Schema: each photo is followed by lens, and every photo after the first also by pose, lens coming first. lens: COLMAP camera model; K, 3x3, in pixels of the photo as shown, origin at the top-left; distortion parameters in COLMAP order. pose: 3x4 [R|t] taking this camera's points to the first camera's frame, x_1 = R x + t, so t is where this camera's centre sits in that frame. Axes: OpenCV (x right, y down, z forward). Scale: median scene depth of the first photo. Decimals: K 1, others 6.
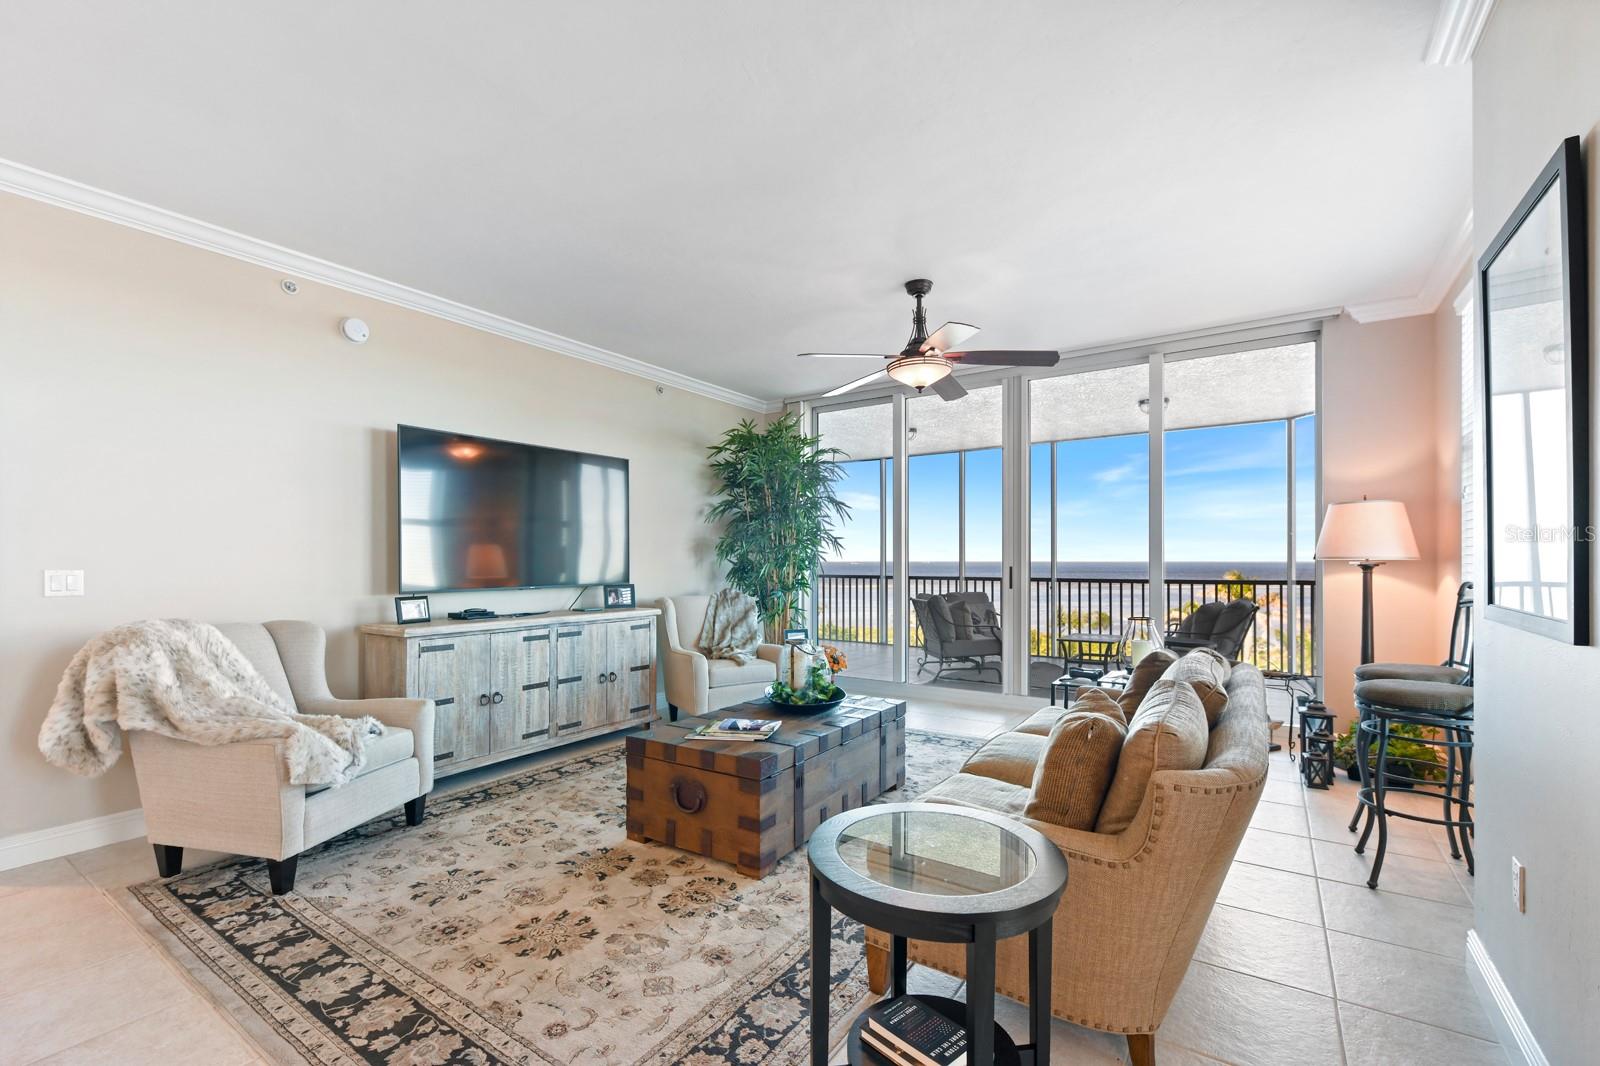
lens RADIAL K [[683.8, 0, 804.7], [0, 683.8, 560.6], [0, 0, 1]] dist [0.009927, -0.005102]
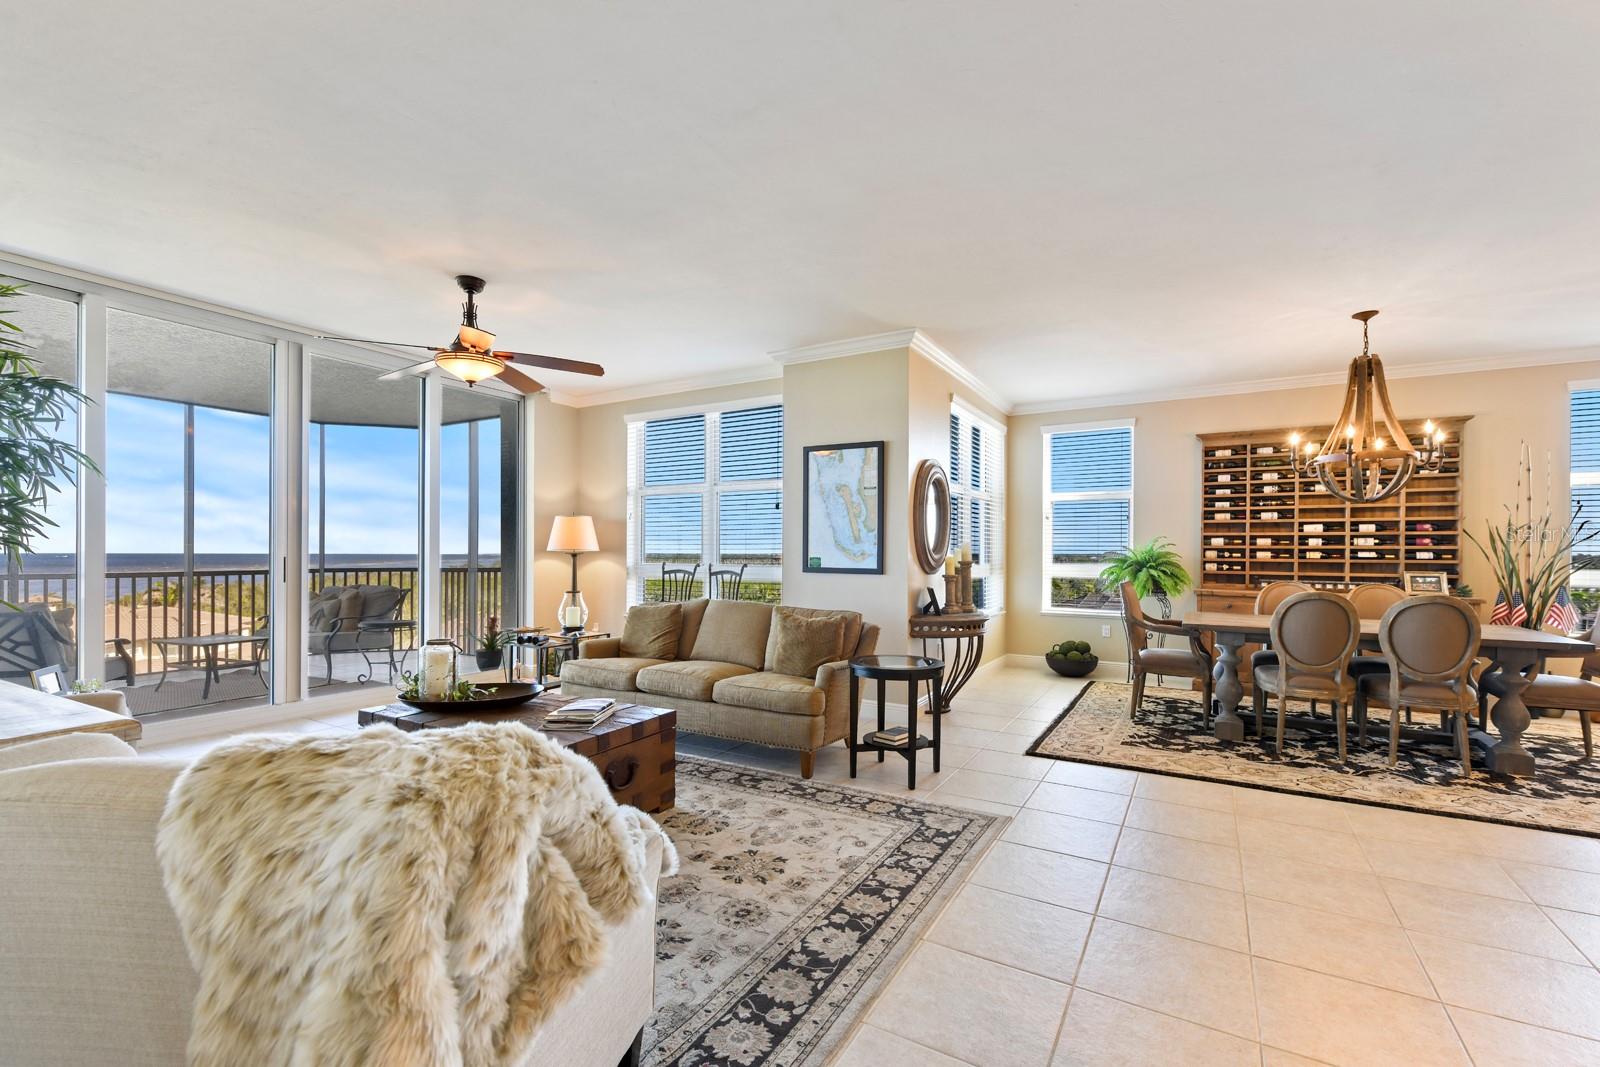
lens RADIAL K [[683.8, 0, 808.9], [0, 683.8, 560.2], [0, 0, 1]] dist [0.009927, -0.005102]
pose [[-0.069857, -0.009954, 0.997507, -0.933335], [-0.003346, 0.999947, 0.009744, 0.003634], [-0.997551, -0.002657, -0.069887, 0.594502]]
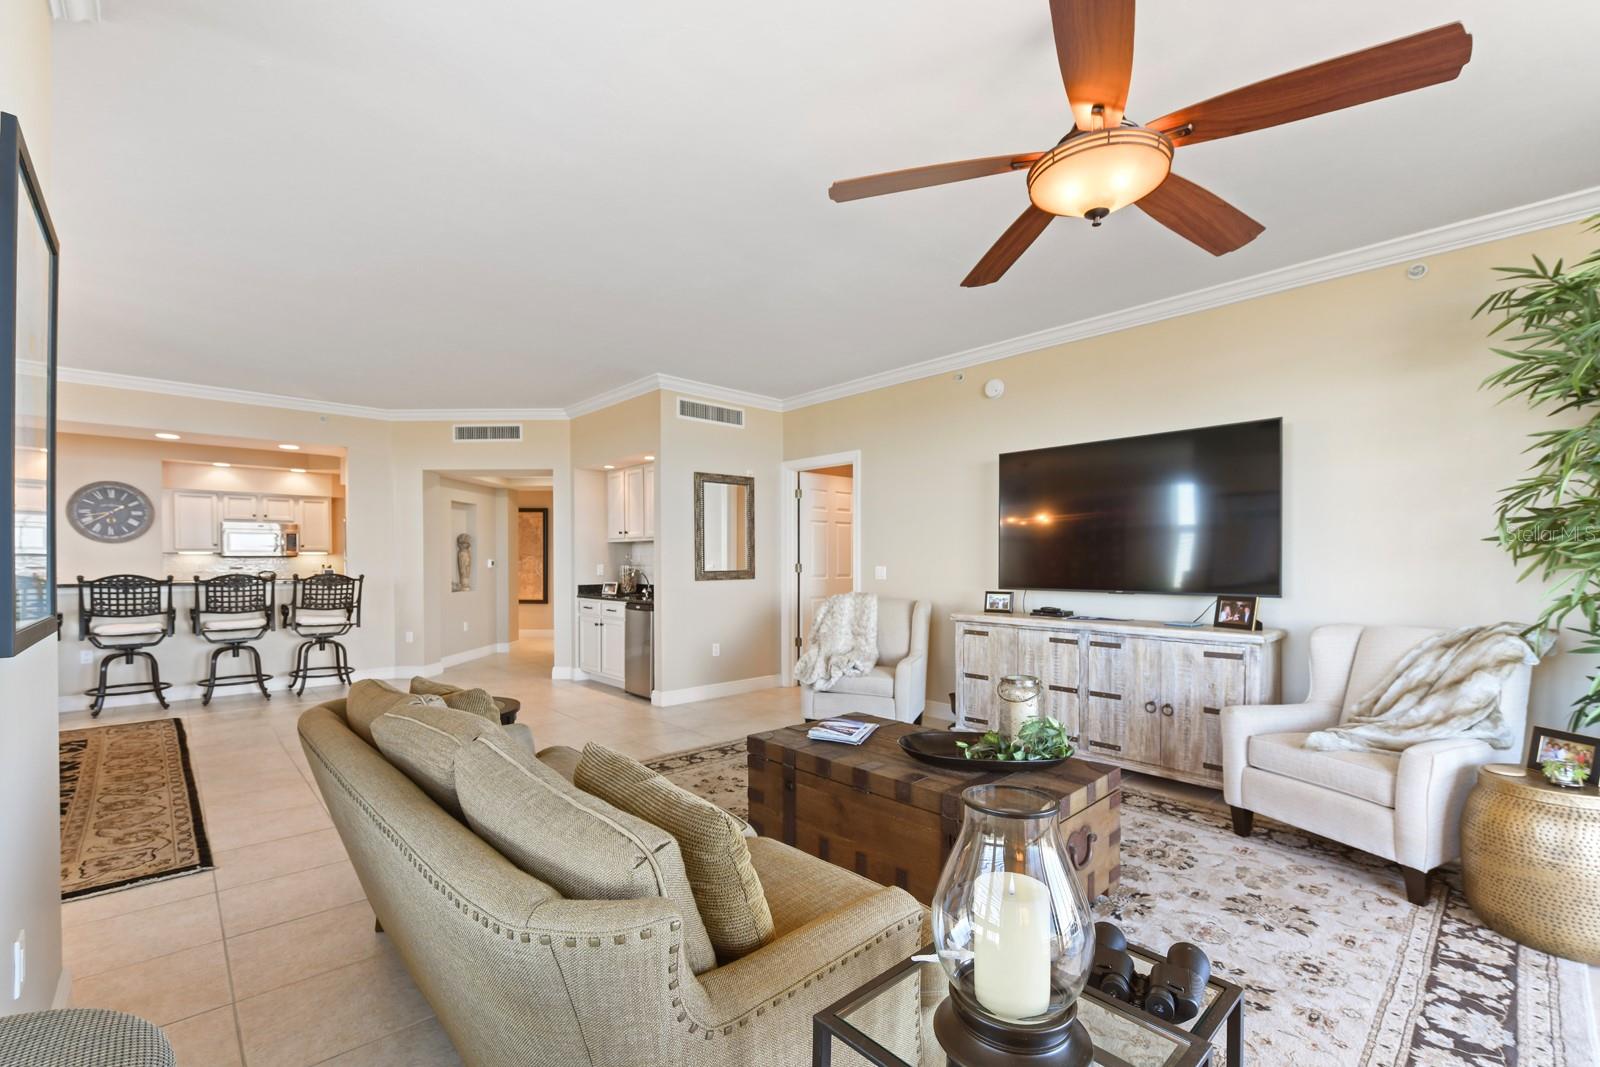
lens RADIAL K [[683.8, 0, 795.4], [0, 683.8, 573.6], [0, 0, 1]] dist [0.009927, -0.005102]
pose [[-0.232072, 0.018240, -0.972528, 0.727950], [-0.002484, 0.999810, 0.019344, -0.002844], [0.972696, 0.006905, -0.231982, 0.942279]]
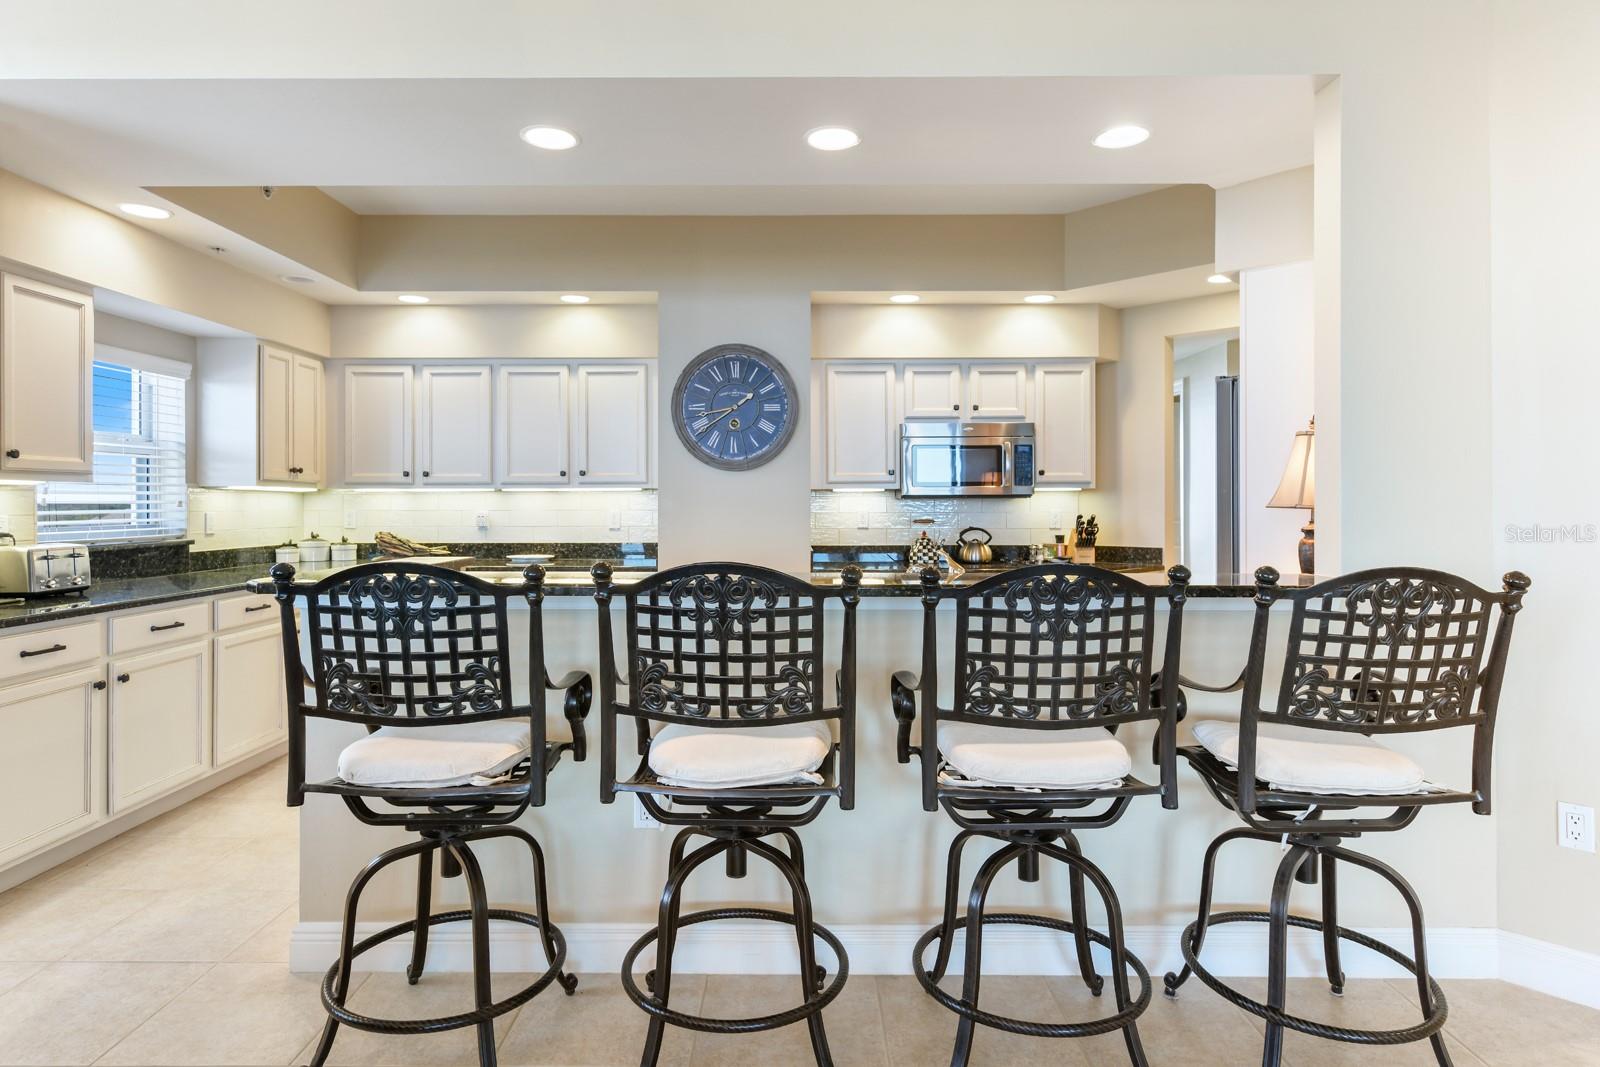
lens RADIAL K [[892.3, 0, 791.3], [0, 892.3, 502.5], [0, 0, 1]] dist [0.004159, -0.001108]
pose [[-0.833837, 0.000943, -0.552010, -0.130615], [0.000760, 1.000000, 0.000560, -0.002302], [0.552011, 0.000048, -0.833837, -0.364917]]
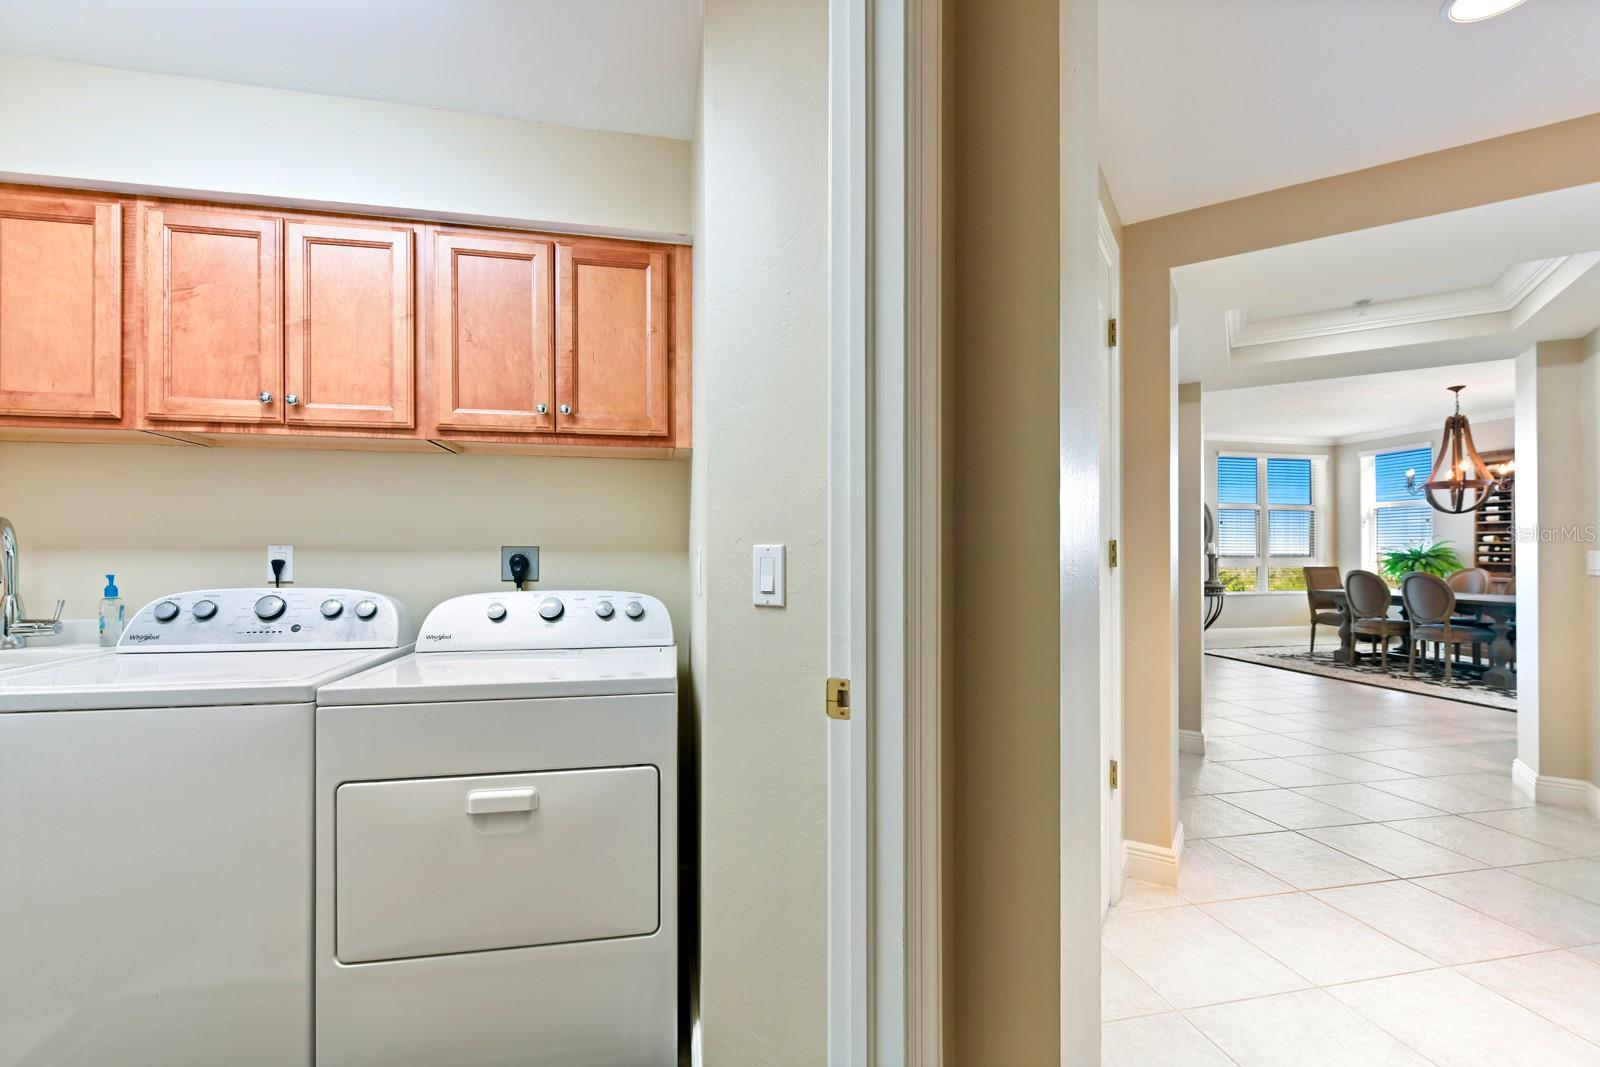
lens RADIAL K [[683.8, 0, 798.0], [0, 683.8, 550.7], [0, 0, 1]] dist [0.009927, -0.005102]
pose [[0.695953, 0.003913, 0.718076, -2.310737], [0.000141, 0.999984, -0.005585, 0.019454], [-0.718087, 0.003988, 0.695942, -0.481233]]
